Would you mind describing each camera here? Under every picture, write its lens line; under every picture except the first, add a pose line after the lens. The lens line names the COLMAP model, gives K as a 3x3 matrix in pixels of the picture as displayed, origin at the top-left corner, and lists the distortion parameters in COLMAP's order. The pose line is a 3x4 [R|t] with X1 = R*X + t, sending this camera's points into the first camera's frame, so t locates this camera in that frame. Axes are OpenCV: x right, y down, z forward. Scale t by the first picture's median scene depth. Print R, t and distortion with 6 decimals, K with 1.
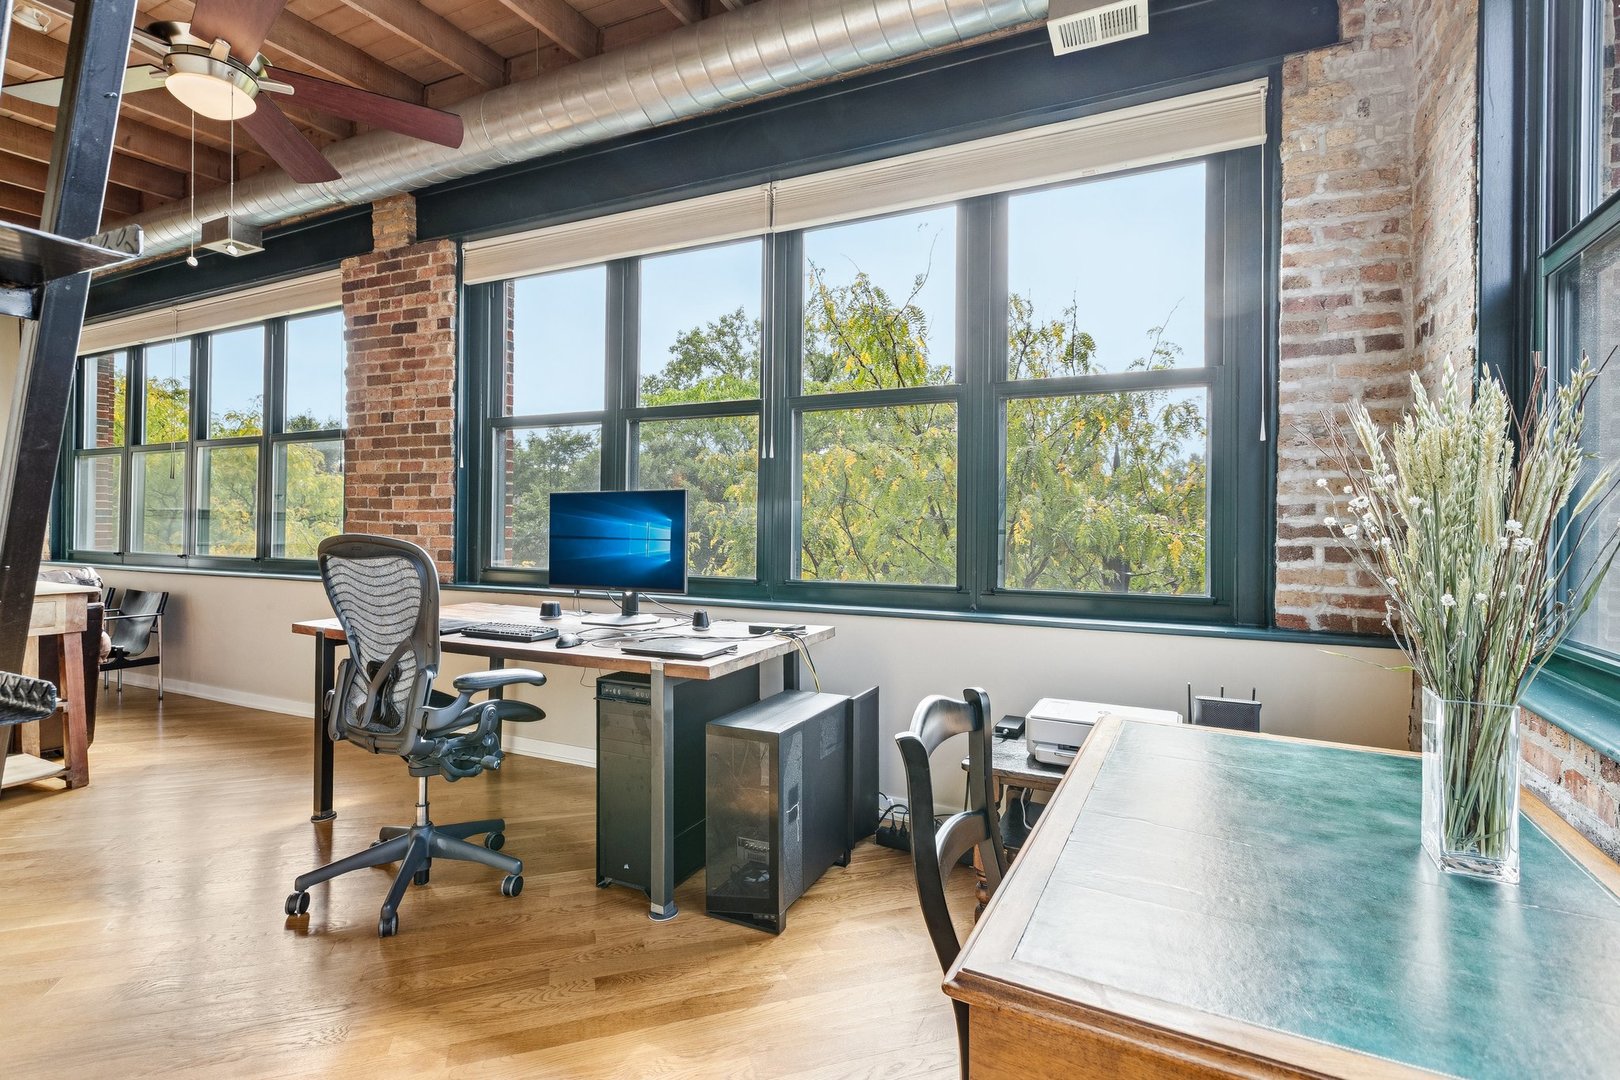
lens RADIAL K [[739.9, 0, 797.9], [0, 739.9, 531.2], [0, 0, 1]] dist [0.002470, 0.000283]
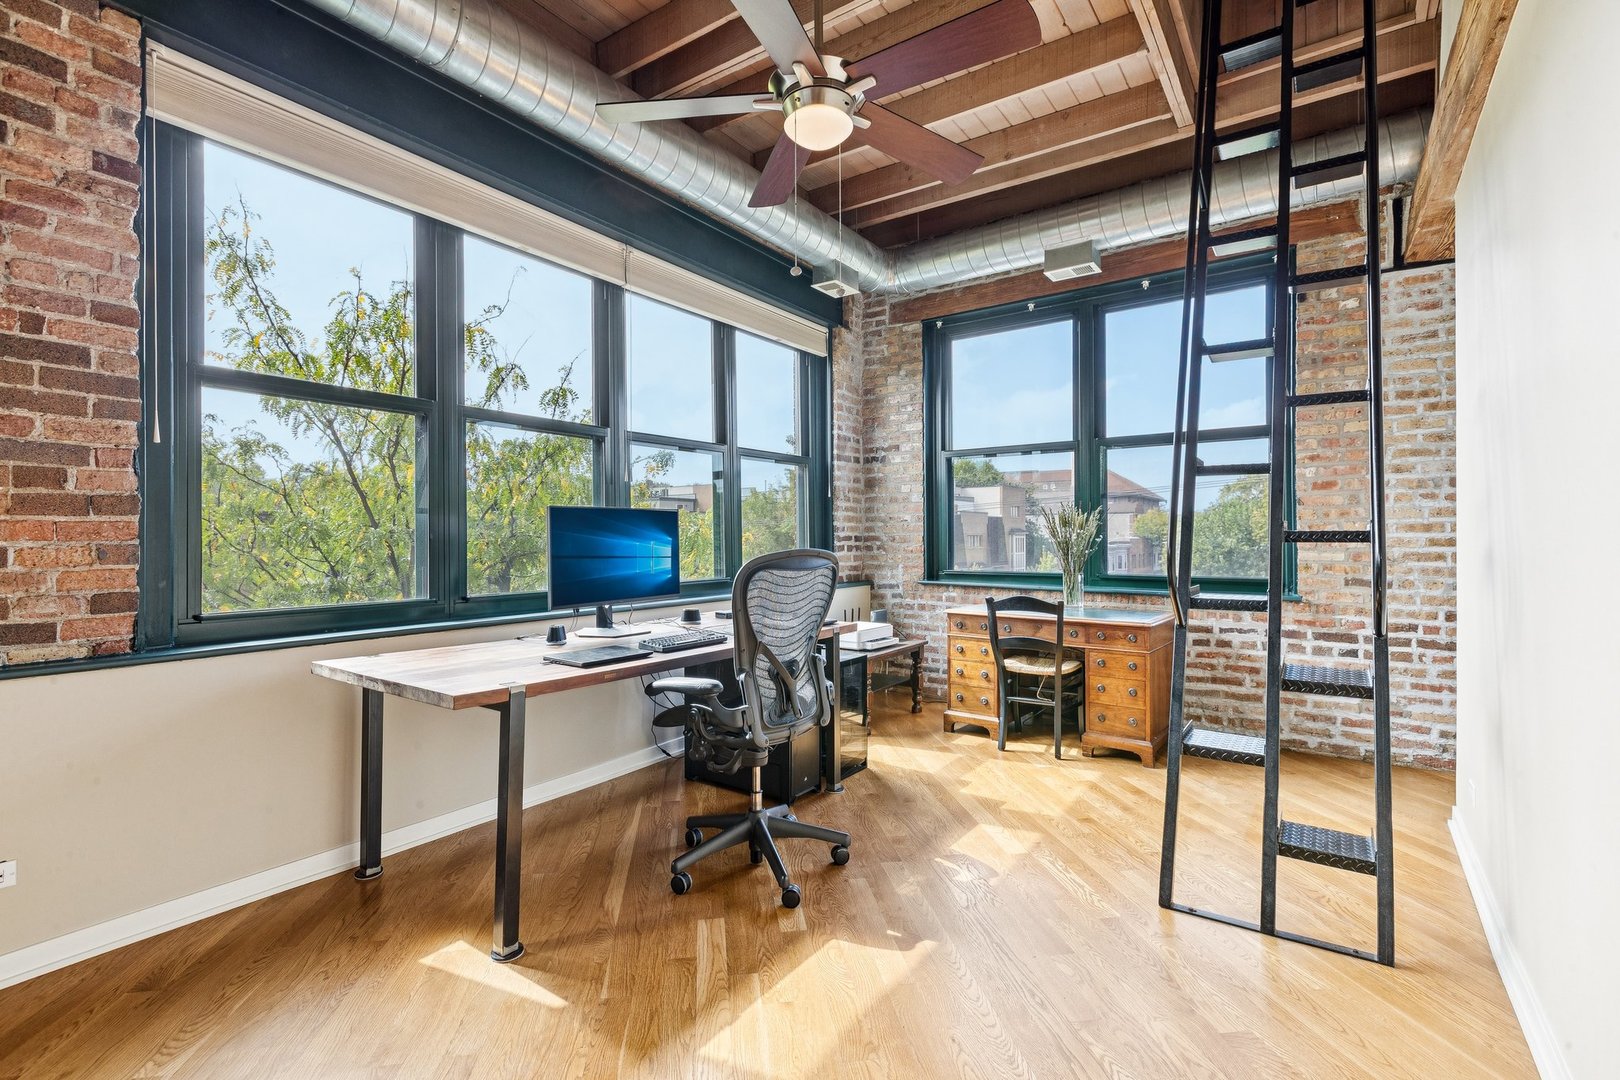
lens RADIAL K [[739.9, 0, 810.8], [0, 739.9, 534.9], [0, 0, 1]] dist [0.002470, 0.000283]
pose [[0.176358, -0.005544, 0.984311, -1.212590], [0.012838, 0.999912, 0.003332, -0.015570], [-0.984242, 0.012049, 0.176413, 0.547683]]
